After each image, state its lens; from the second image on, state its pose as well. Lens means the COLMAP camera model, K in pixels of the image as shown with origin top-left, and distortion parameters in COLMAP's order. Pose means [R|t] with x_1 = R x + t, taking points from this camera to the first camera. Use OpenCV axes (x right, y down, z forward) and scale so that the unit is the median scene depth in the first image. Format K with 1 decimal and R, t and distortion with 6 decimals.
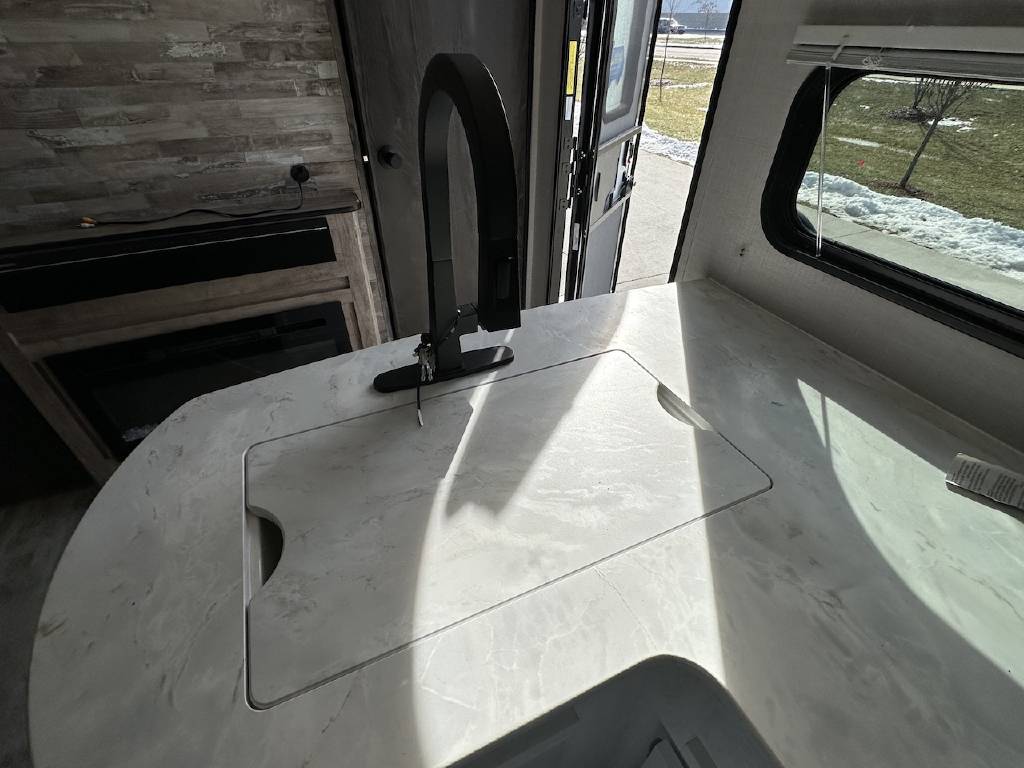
lens RADIAL K [[465.9, 0, 512.0], [0, 465.9, 384.0], [0, 0, 1]] dist [-0.003434, 0.000266]
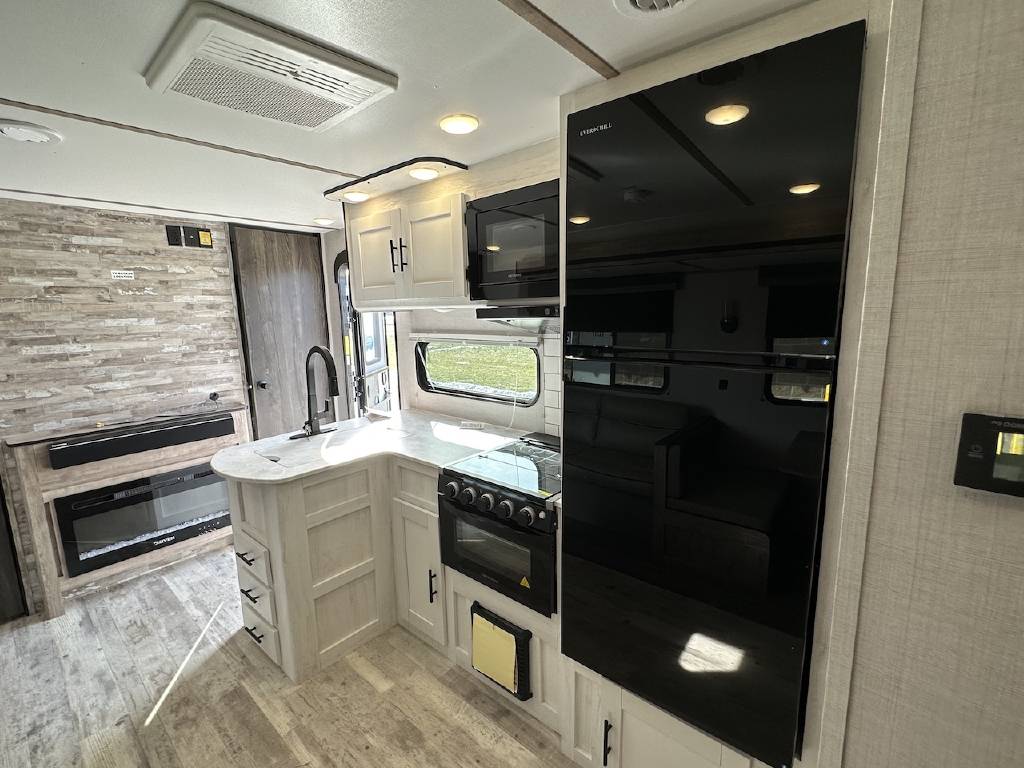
lens RADIAL K [[465.9, 0, 512.0], [0, 465.9, 384.0], [0, 0, 1]] dist [-0.003434, 0.000266]
pose [[0.907093, -0.093435, 0.410429, -0.114930], [0.279479, 0.862806, -0.421257, 0.801691], [-0.314761, 0.496826, 0.808758, -1.202921]]
